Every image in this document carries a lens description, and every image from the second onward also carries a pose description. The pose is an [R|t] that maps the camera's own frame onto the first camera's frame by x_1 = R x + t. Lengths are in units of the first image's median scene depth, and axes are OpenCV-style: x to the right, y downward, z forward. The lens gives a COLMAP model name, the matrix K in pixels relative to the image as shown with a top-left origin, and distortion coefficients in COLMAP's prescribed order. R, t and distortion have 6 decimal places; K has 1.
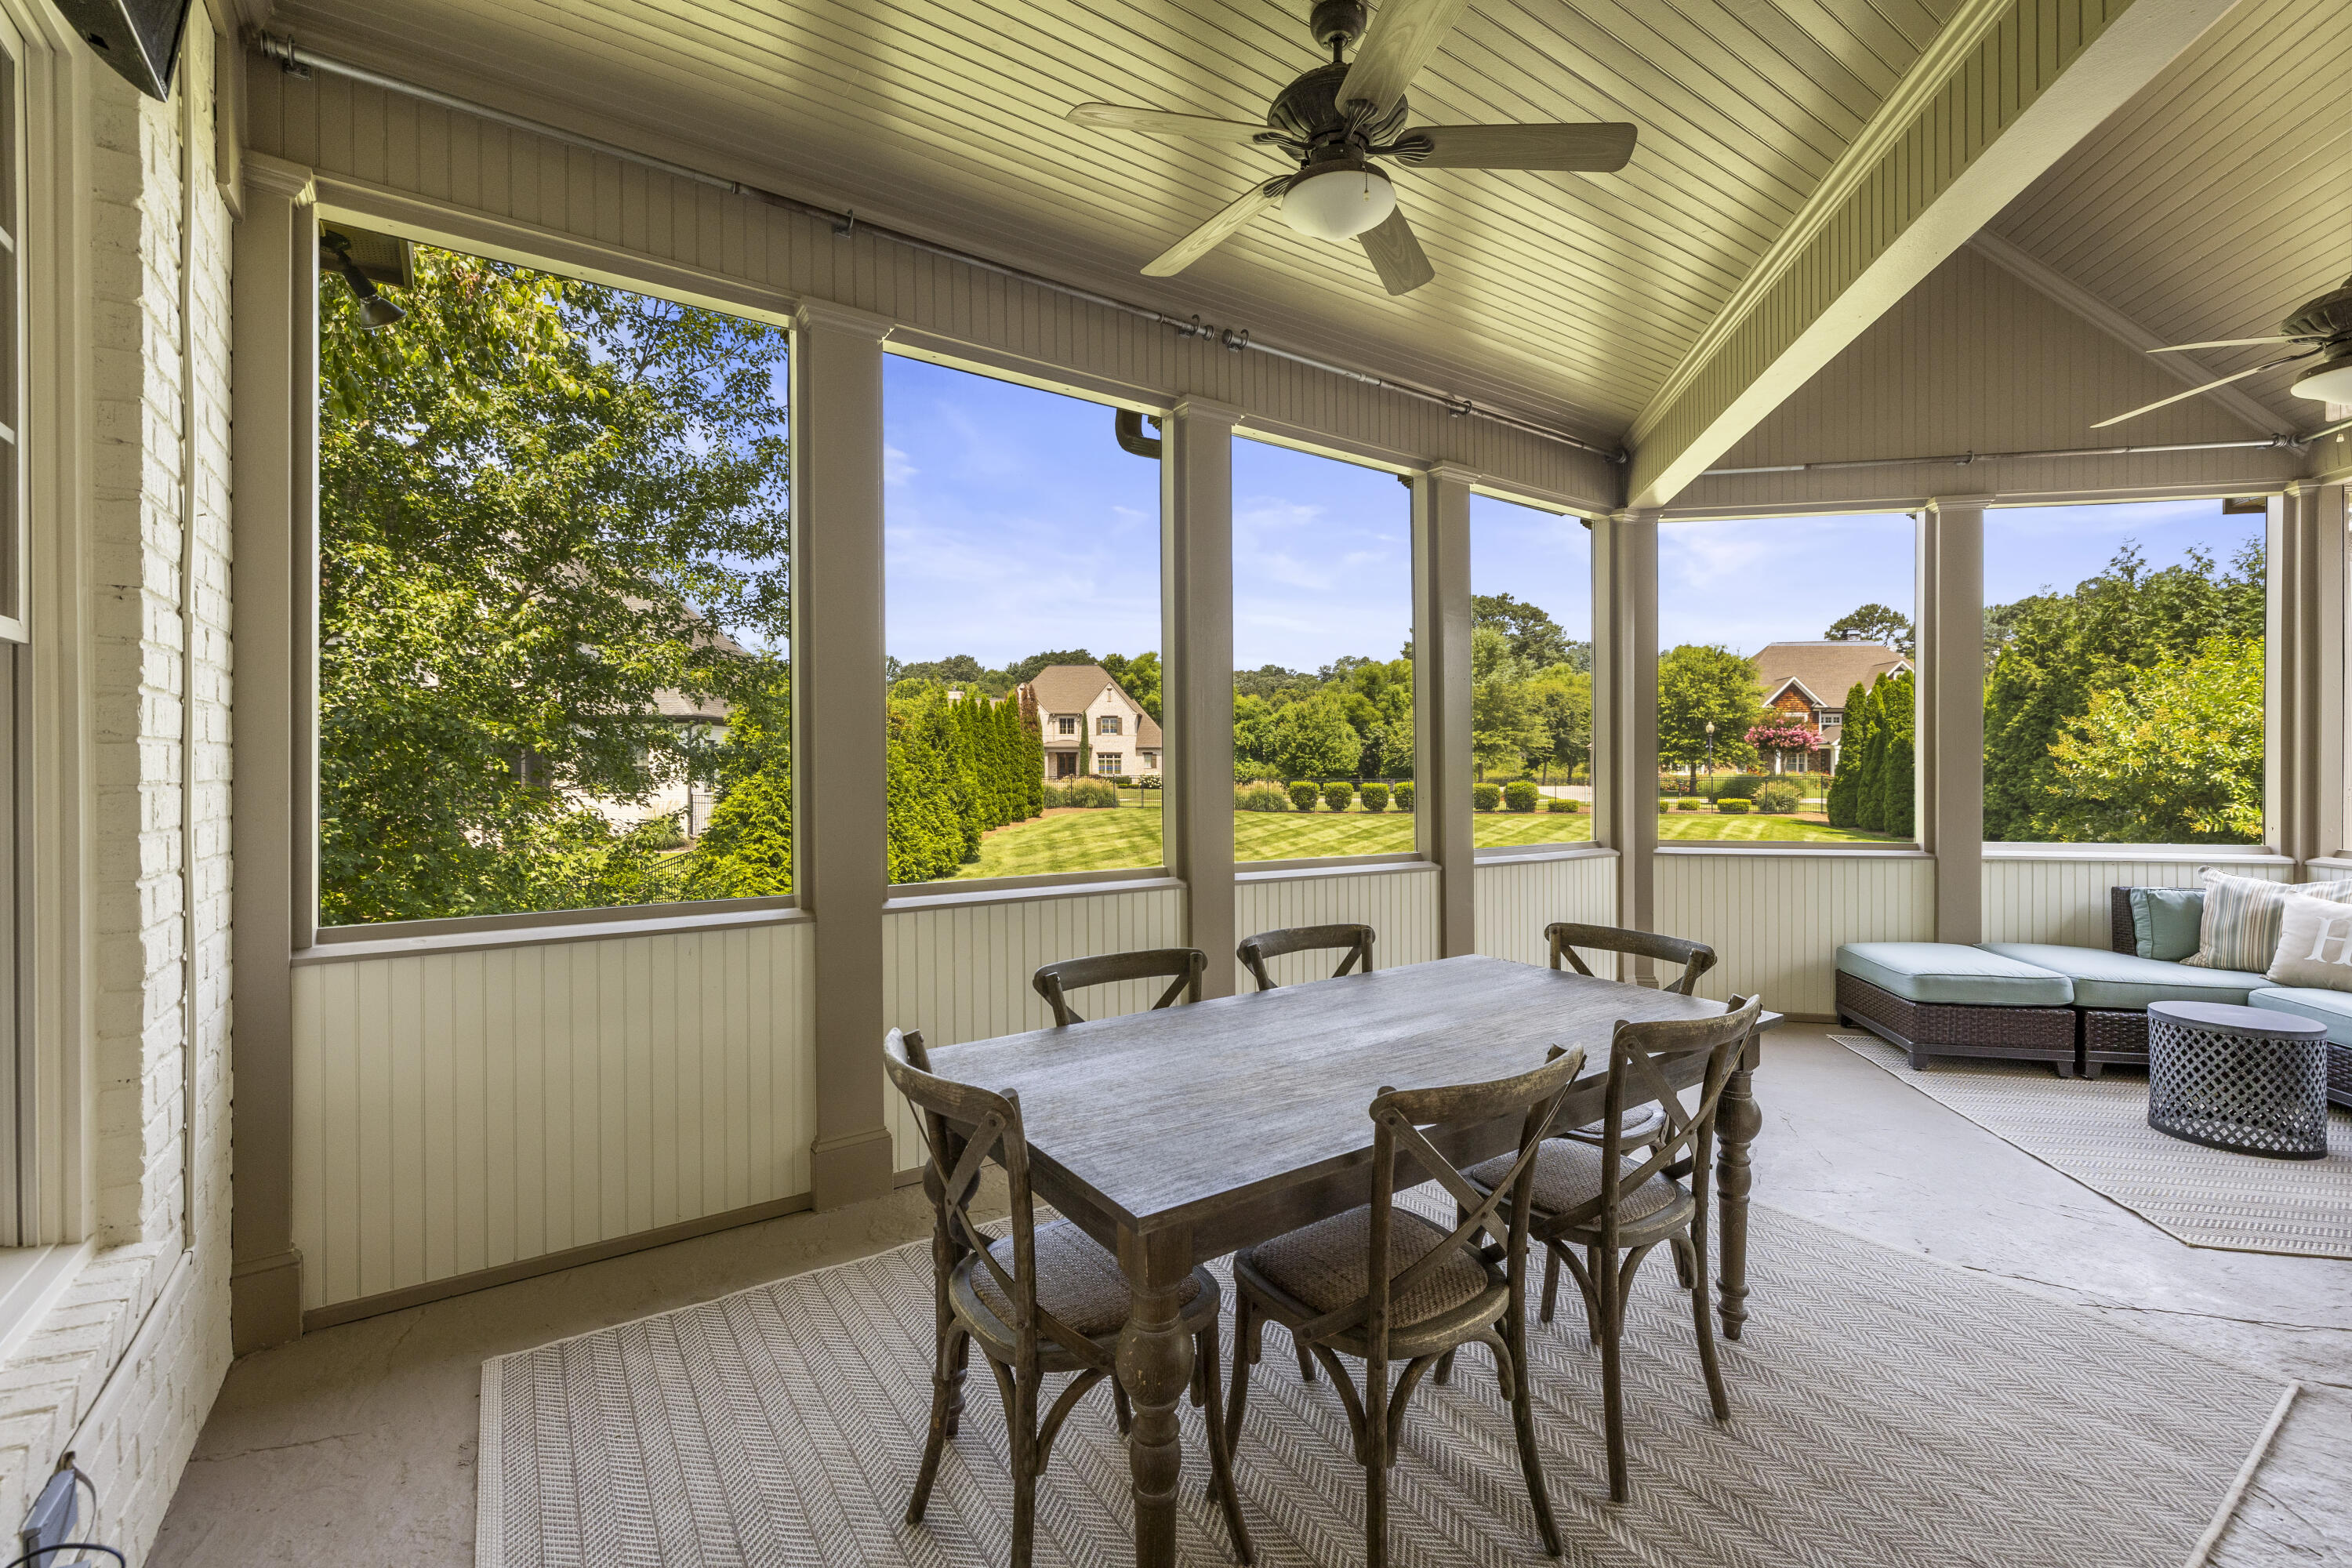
lens RADIAL K [[993.7, 0, 1184.7], [0, 993.7, 776.8], [0, 0, 1]] dist [0.001967, 0.000313]
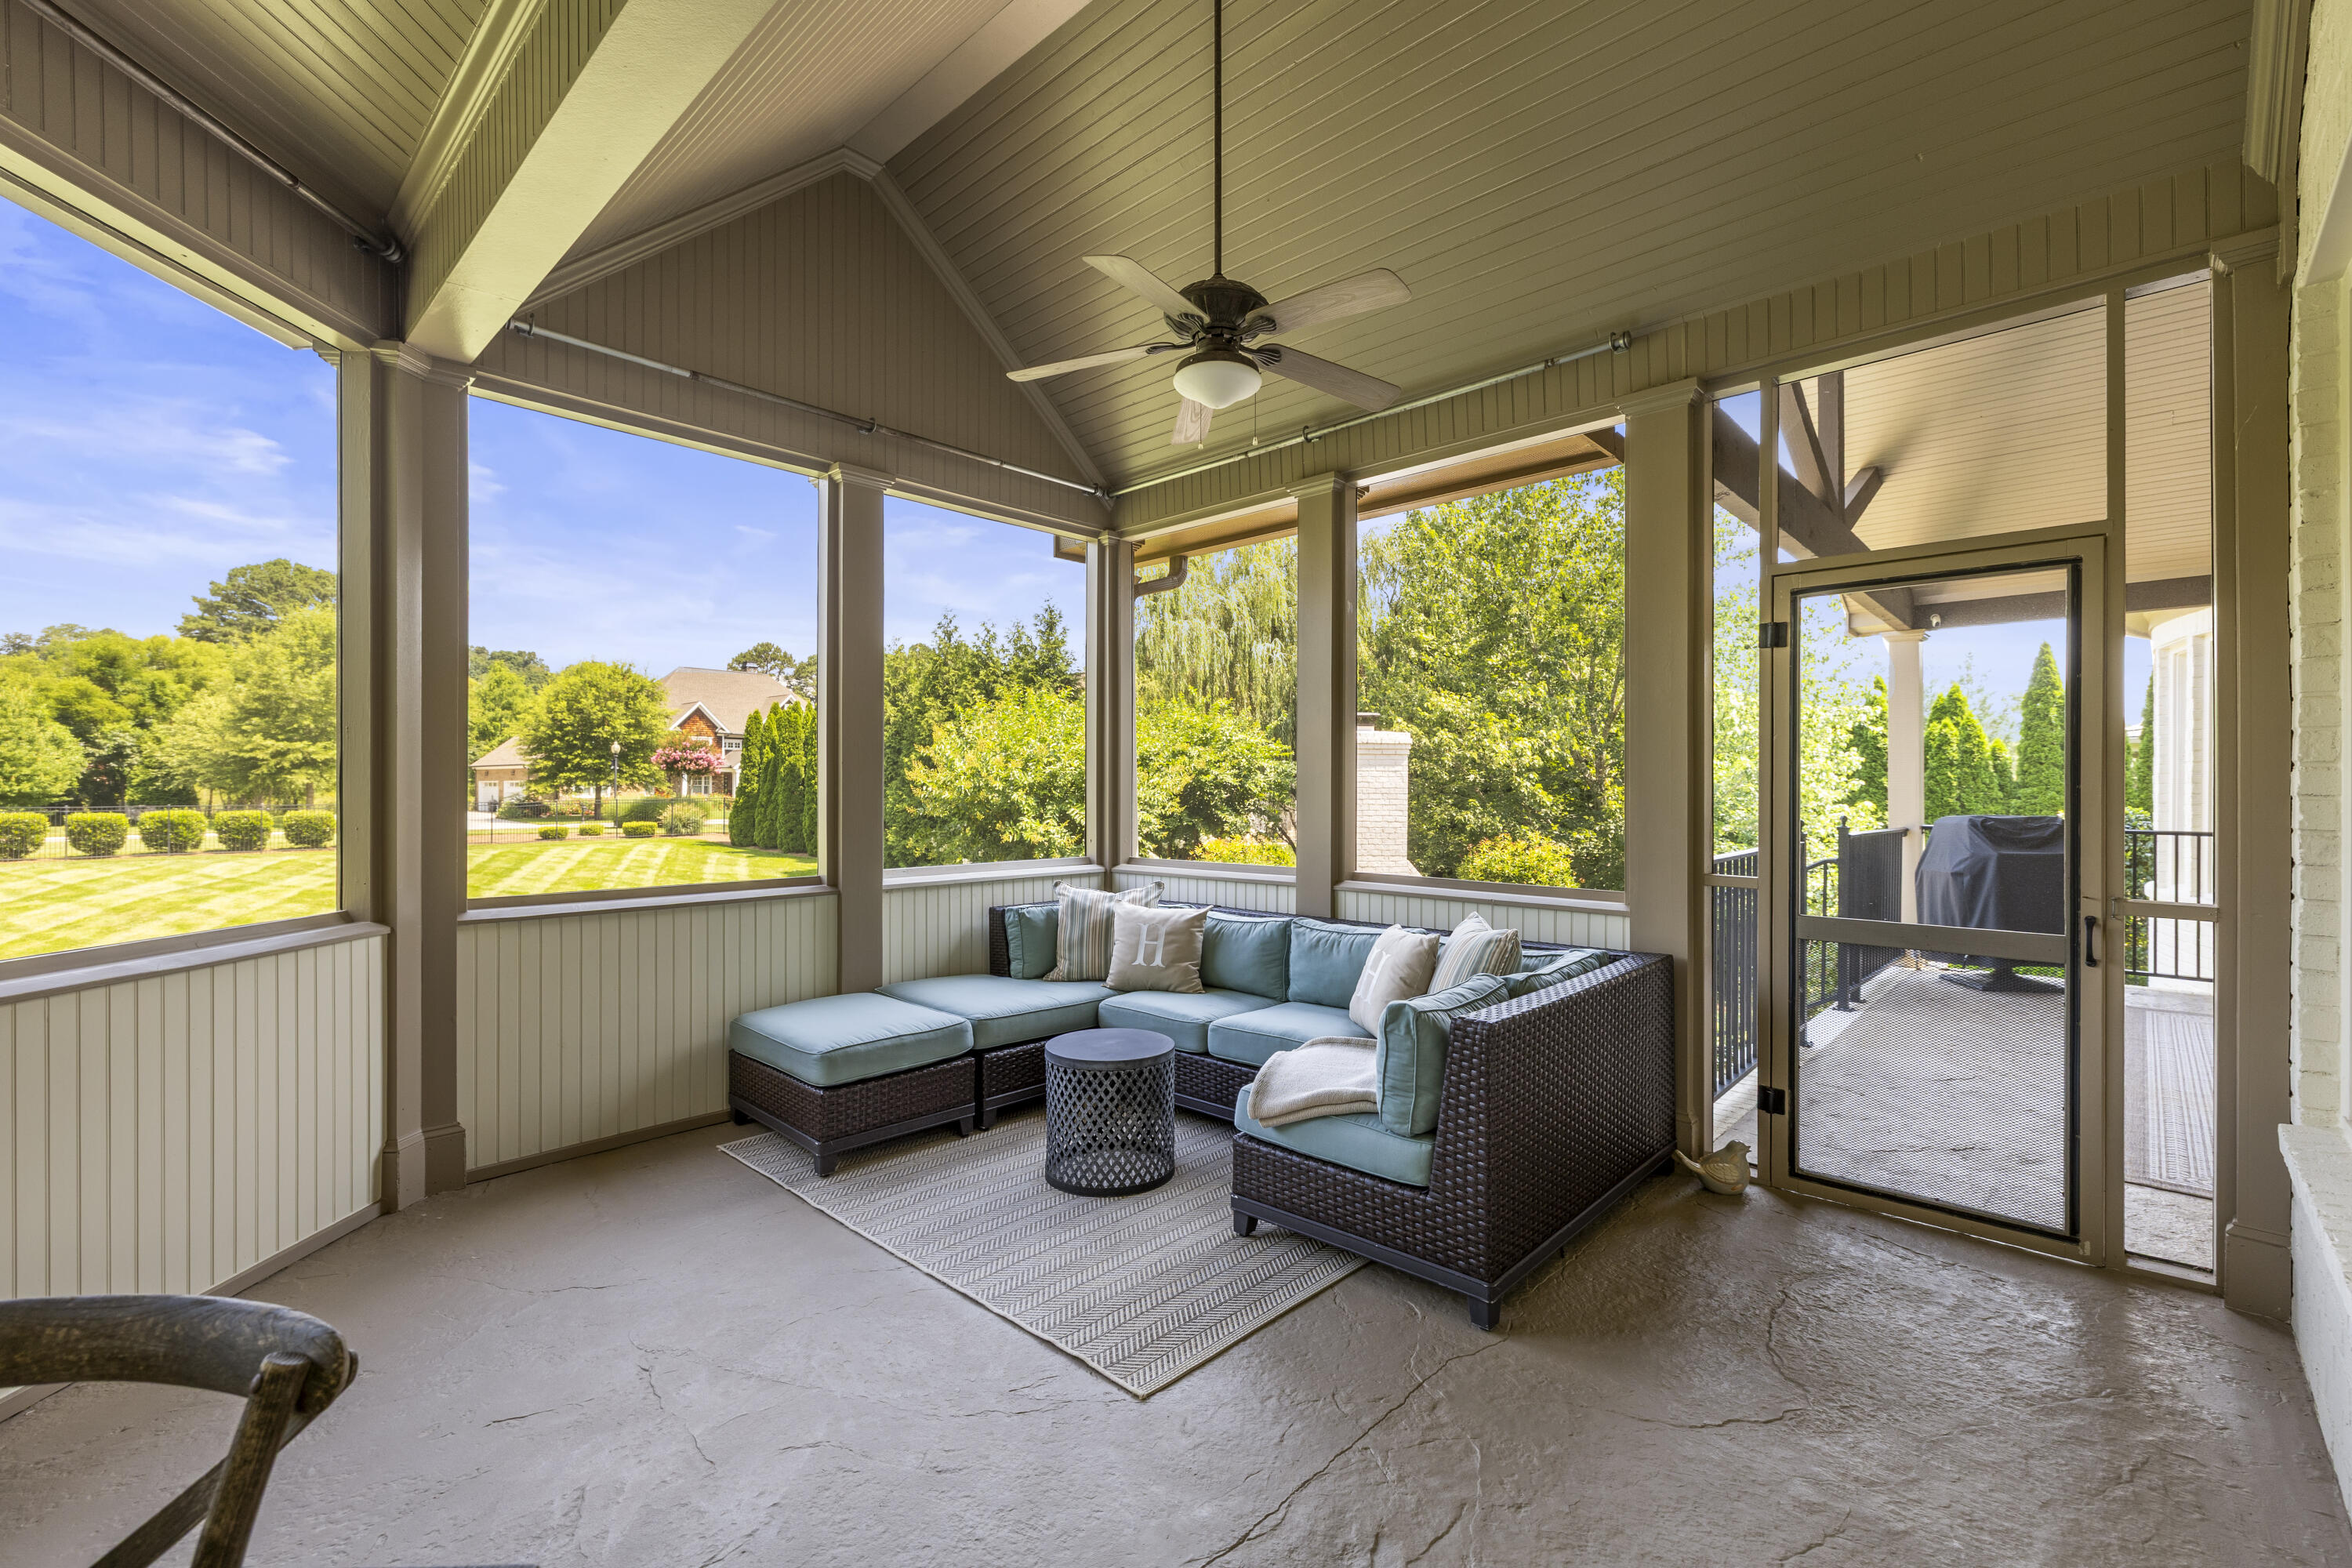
lens RADIAL K [[993.7, 0, 1184.7], [0, 993.7, 776.8], [0, 0, 1]] dist [0.001967, 0.000313]
pose [[0.538130, 0.011929, 0.842778, 0.077419], [0.007358, 0.999795, -0.018850, 0.000697], [-0.842830, 0.016345, 0.537932, 0.114616]]
